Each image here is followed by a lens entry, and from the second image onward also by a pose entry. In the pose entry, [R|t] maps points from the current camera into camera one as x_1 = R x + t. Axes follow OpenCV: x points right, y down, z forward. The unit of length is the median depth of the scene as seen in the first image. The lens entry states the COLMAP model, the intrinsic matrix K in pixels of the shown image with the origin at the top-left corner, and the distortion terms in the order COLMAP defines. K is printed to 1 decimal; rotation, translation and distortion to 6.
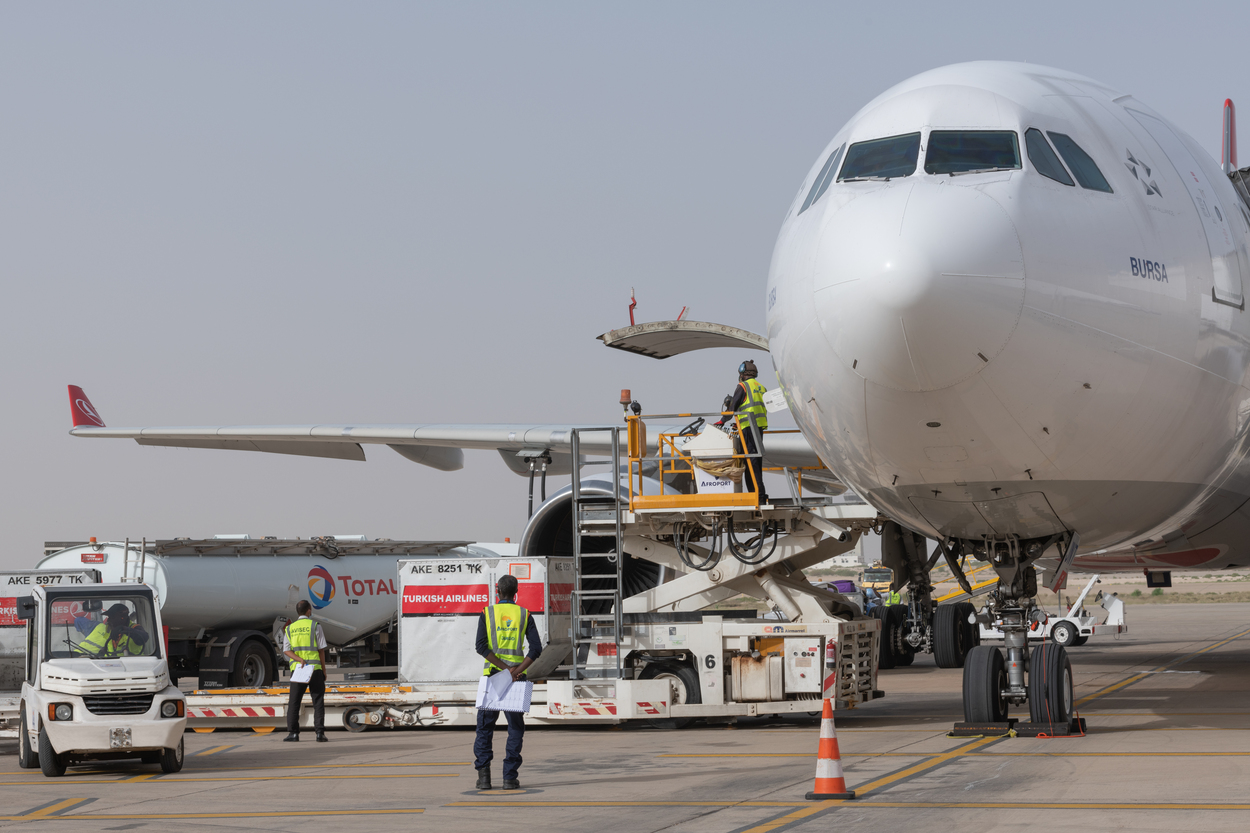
lens RADIAL K [[2613.7, 0, 583.7], [0, 2613.7, 443.2], [0, 0, 1]] dist [0.071517, 0.000000]
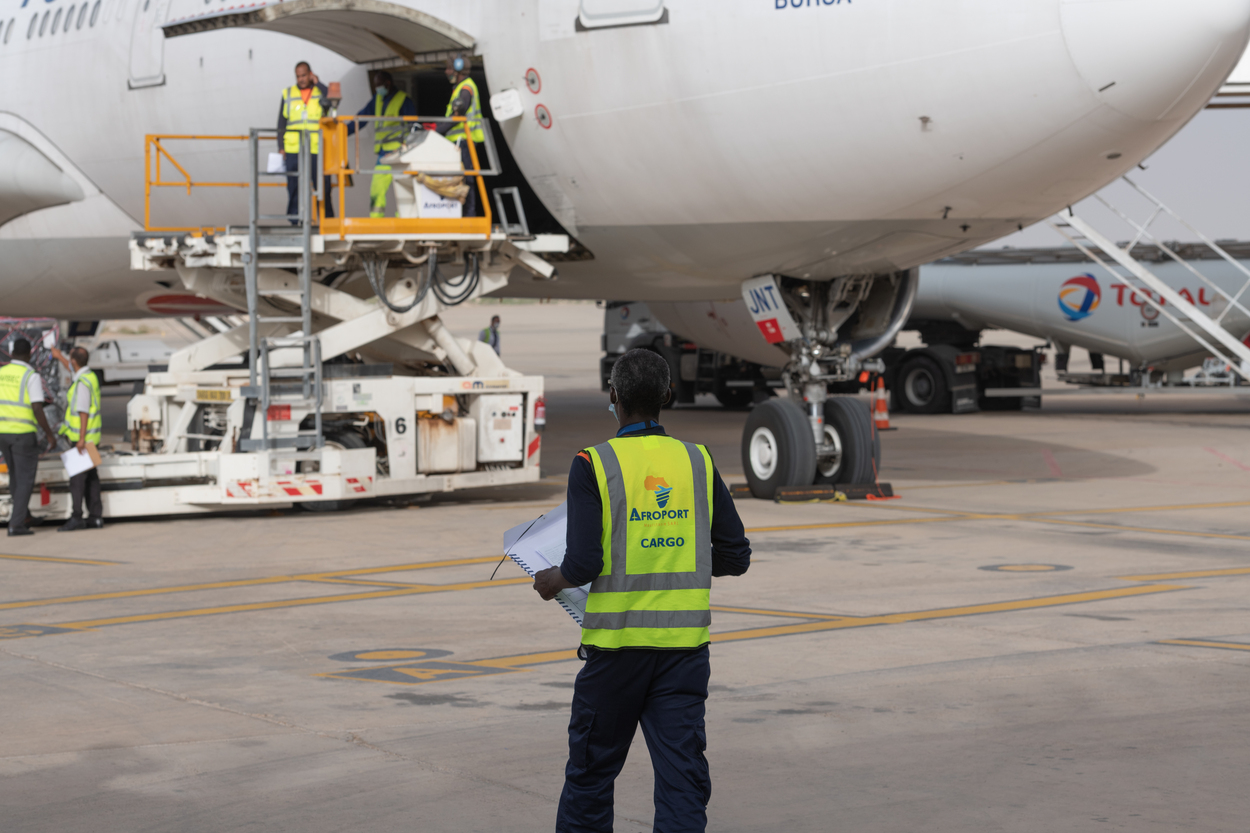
lens RADIAL K [[3379.6, 0, 580.4], [0, 3379.6, 342.1], [0, 0, 1]] dist [0.064230, 0.000000]
pose [[0.716645, -0.001143, 0.697437, -0.638461], [-0.036662, 0.998554, 0.039308, 0.014816], [-0.696474, -0.053739, 0.715567, 0.217764]]
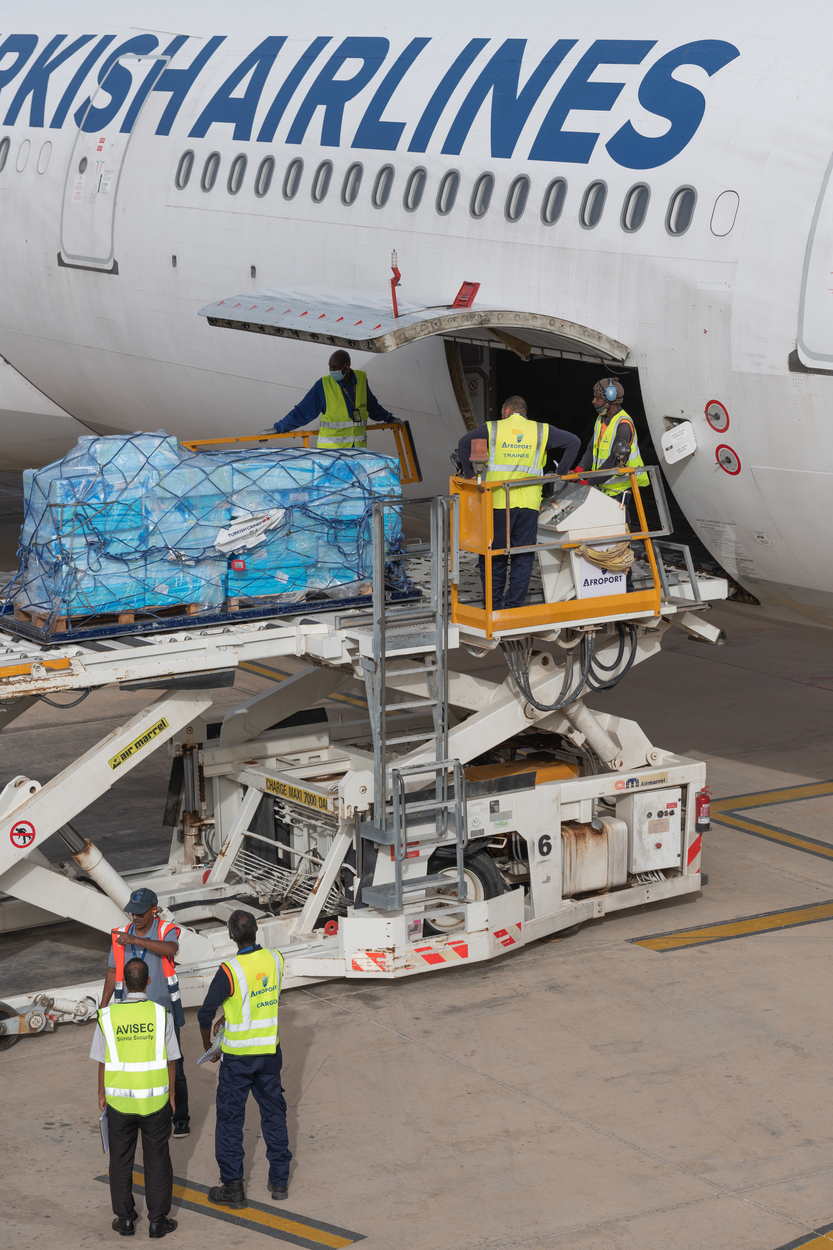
lens RADIAL K [[3325.3, 0, 391.1], [0, 3325.3, 665.0], [0, 0, 1]] dist [0.021797, 0.000000]
pose [[0.666372, -0.137482, 0.732835, -0.571097], [-0.031883, 0.976701, 0.212224, -0.132557], [-0.744938, -0.164785, 0.646463, 0.506319]]
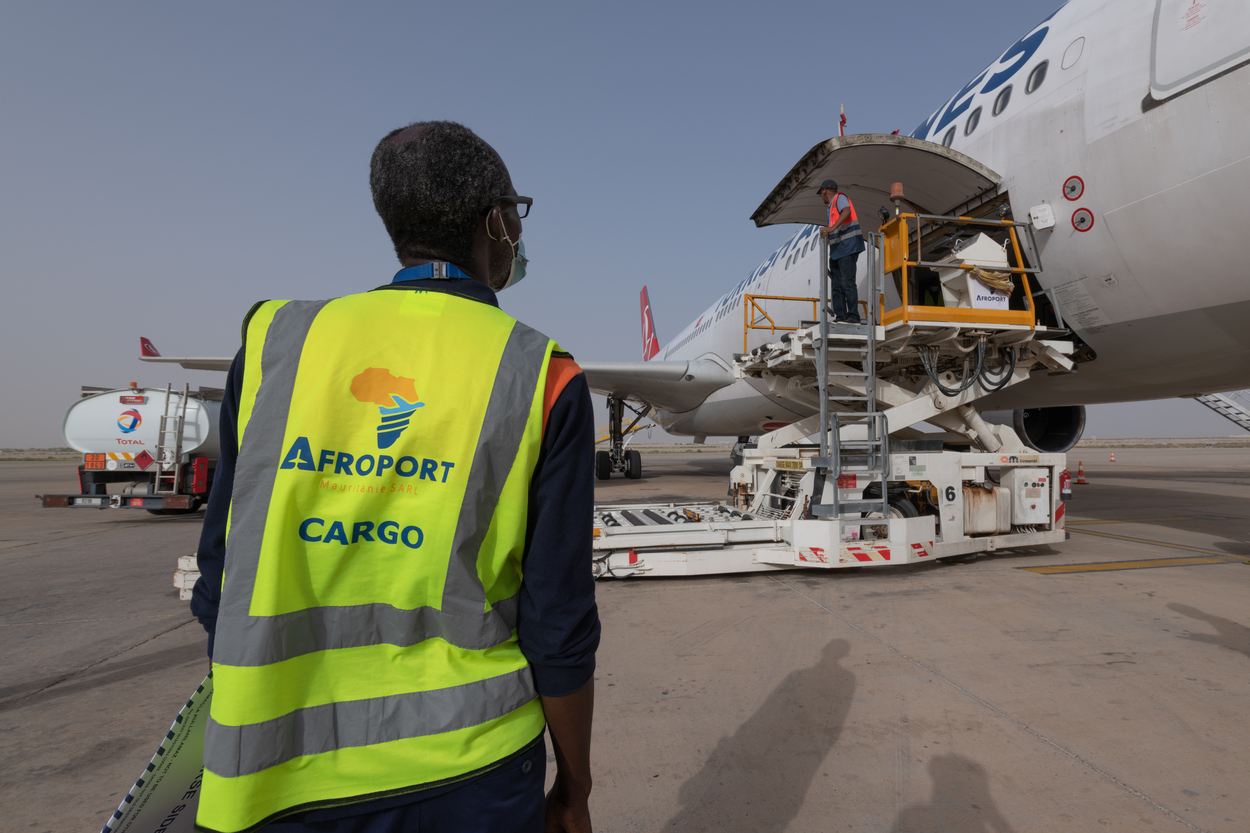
lens RADIAL K [[639.6, 0, 692.9], [0, 639.6, 410.1], [0, 0, 1]] dist [-0.007523, 0.001711]
pose [[0.872287, 0.041484, 0.487232, -0.143881], [-0.035557, 0.999138, -0.021410, 0.061863], [-0.487700, 0.001351, 0.873010, 0.846301]]
